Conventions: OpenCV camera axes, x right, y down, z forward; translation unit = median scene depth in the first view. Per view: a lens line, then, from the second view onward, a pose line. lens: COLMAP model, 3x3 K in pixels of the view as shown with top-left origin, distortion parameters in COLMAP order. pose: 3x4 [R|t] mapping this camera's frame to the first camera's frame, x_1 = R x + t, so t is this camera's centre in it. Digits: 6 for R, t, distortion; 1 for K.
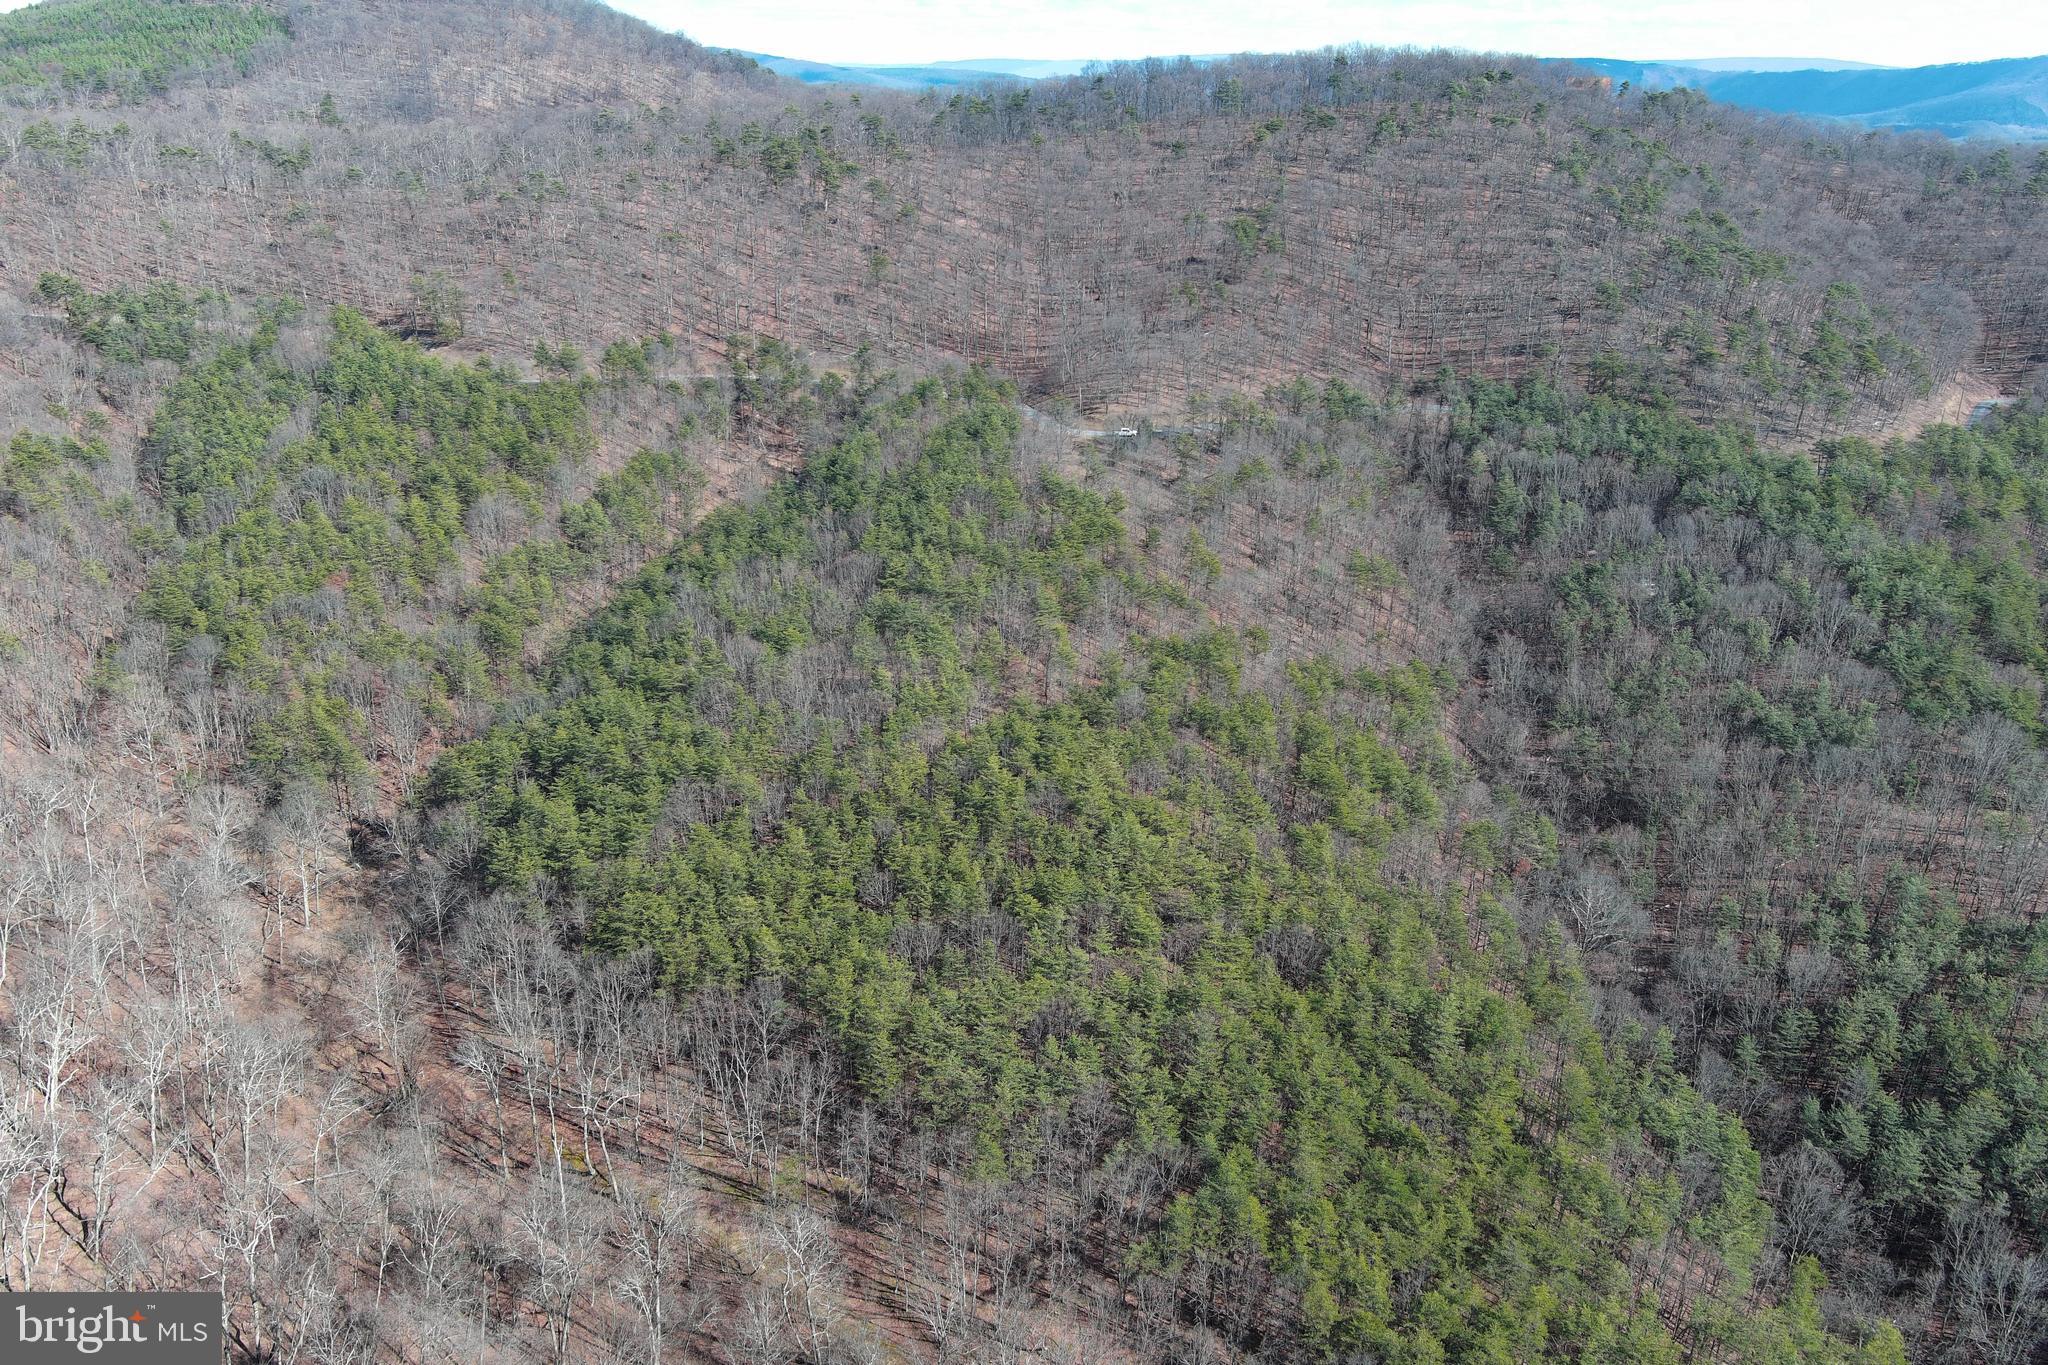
lens RADIAL K [[1588.6, 0, 1020.1], [0, 1588.6, 694.8], [0, 0, 1]] dist [0.025757, -0.023562]
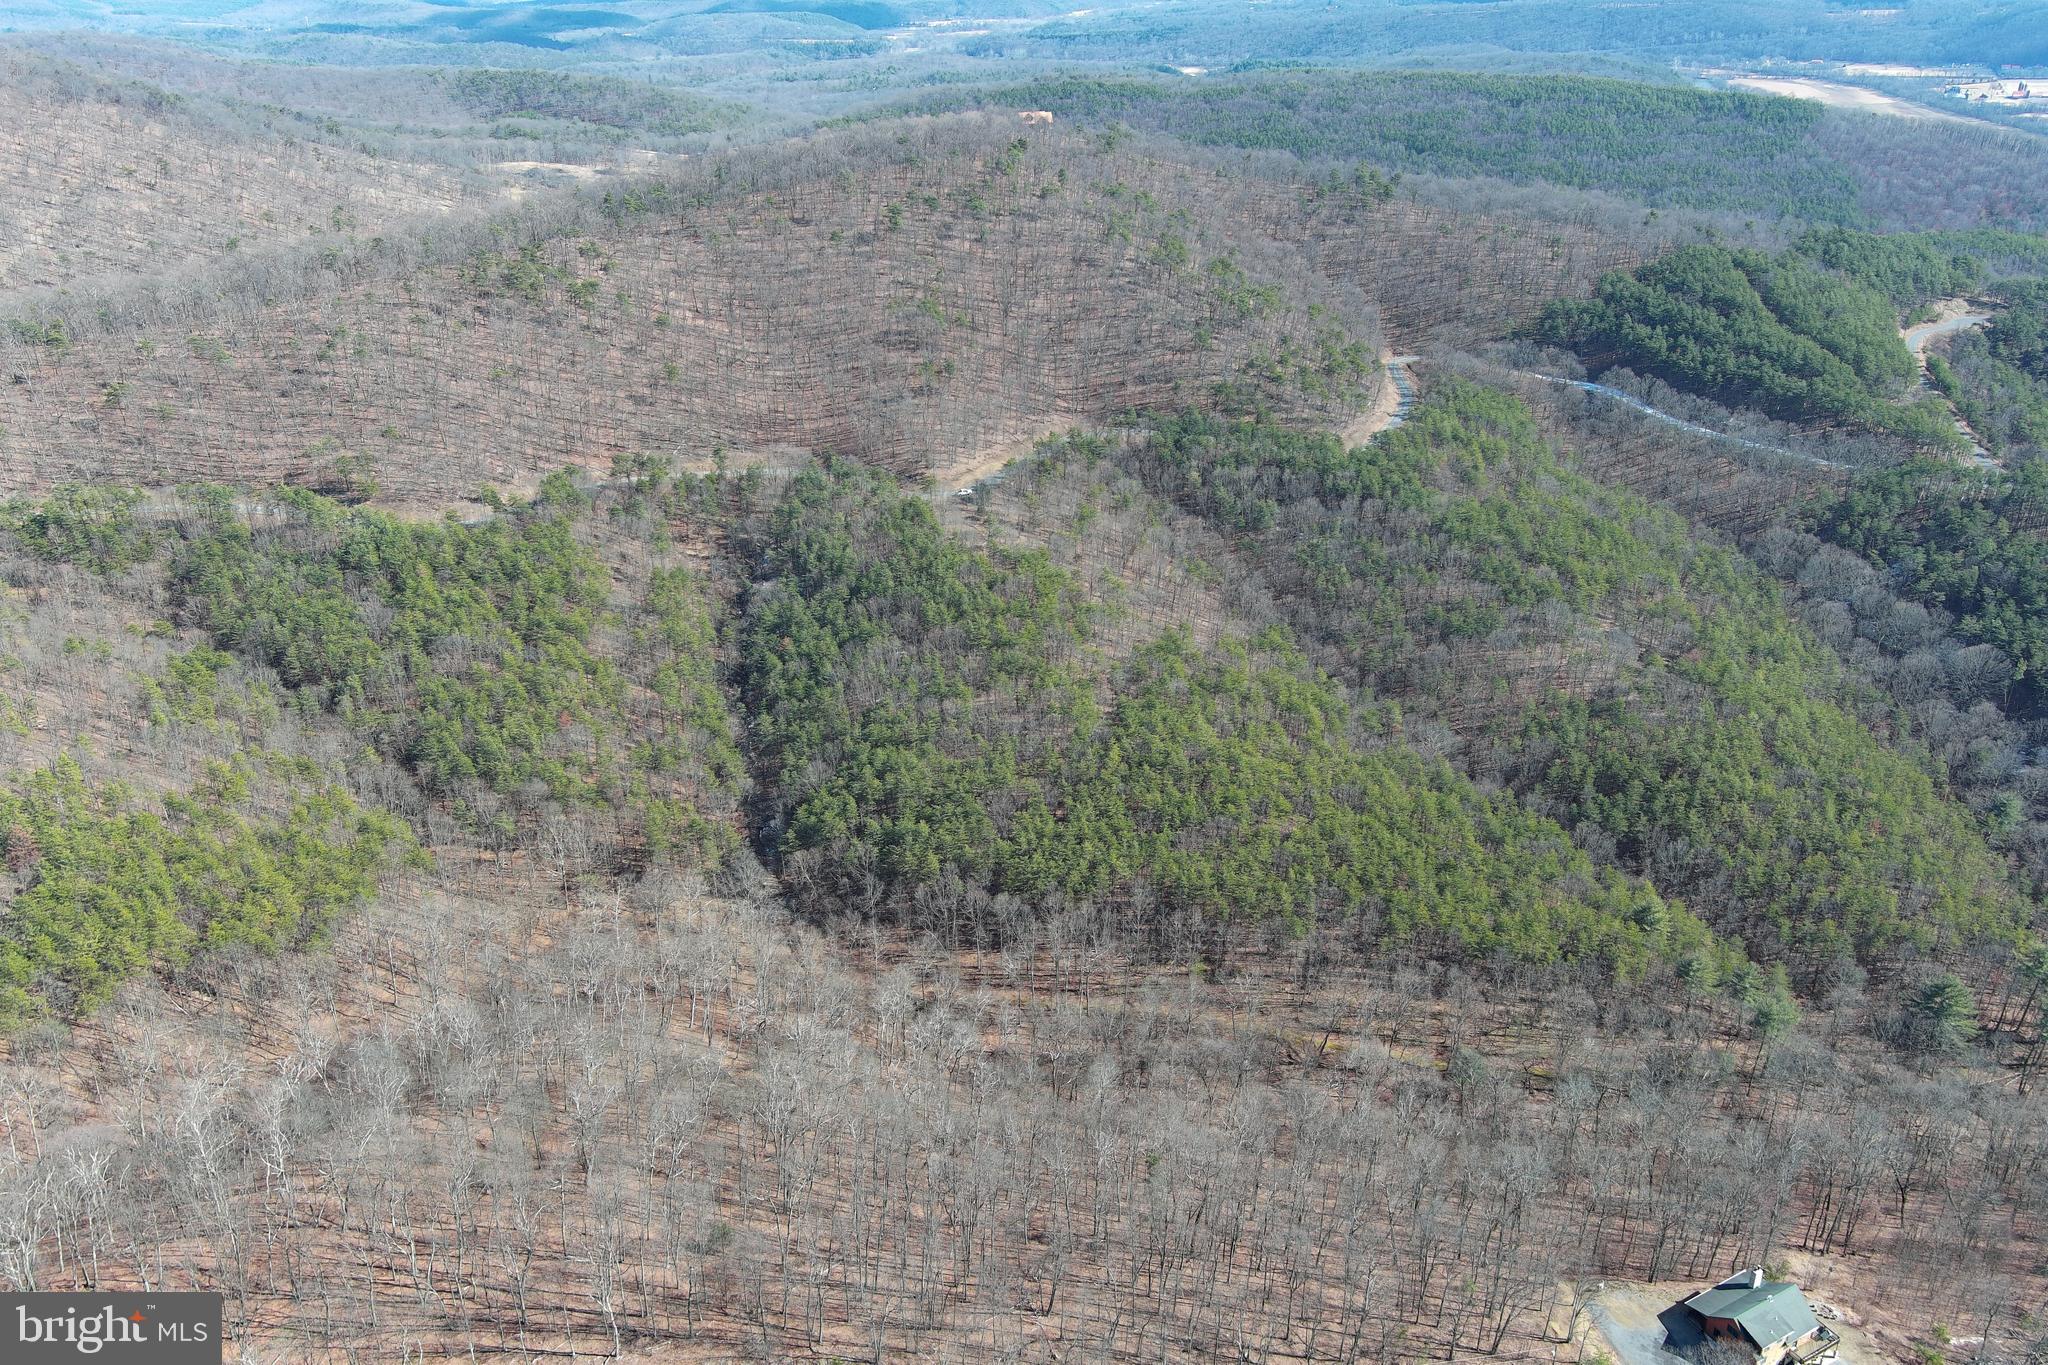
lens RADIAL K [[1588.6, 0, 1021.6], [0, 1588.6, 686.9], [0, 0, 1]] dist [0.025757, -0.023562]
pose [[0.889562, -0.218227, 0.401319, -0.685648], [0.189904, 0.975666, 0.109602, -0.191722], [-0.415471, -0.021286, 0.909357, -0.451388]]
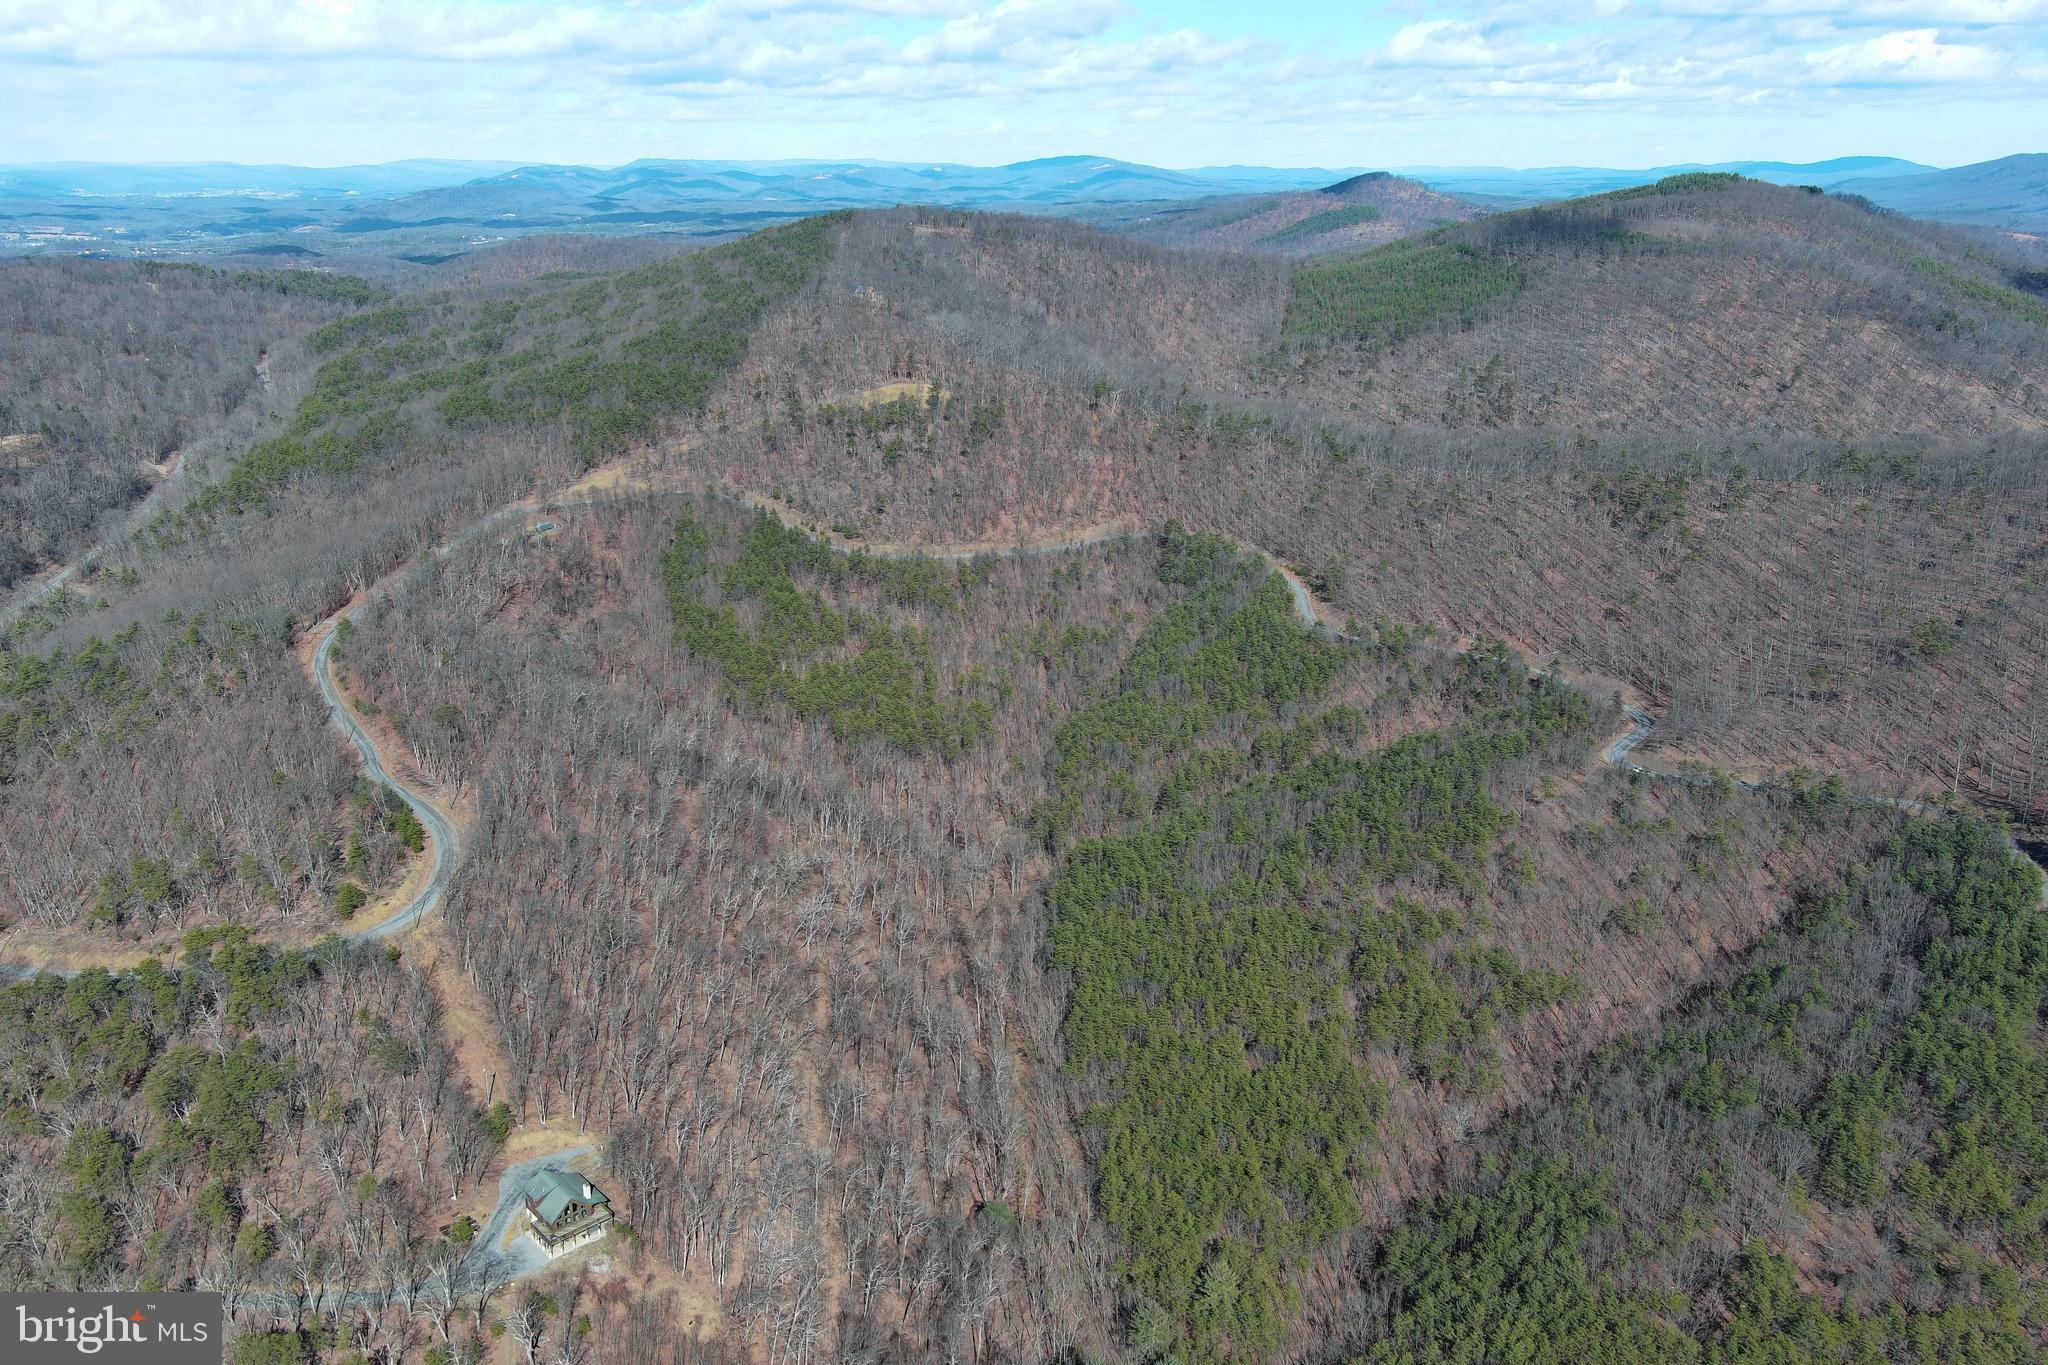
lens RADIAL K [[1588.6, 0, 1016.8], [0, 1588.6, 681.0], [0, 0, 1]] dist [0.025757, -0.023562]
pose [[0.660625, 0.228139, -0.715212, 0.936703], [-0.269053, 0.961369, 0.058140, -0.238127], [0.700846, 0.154021, 0.696485, -0.509537]]
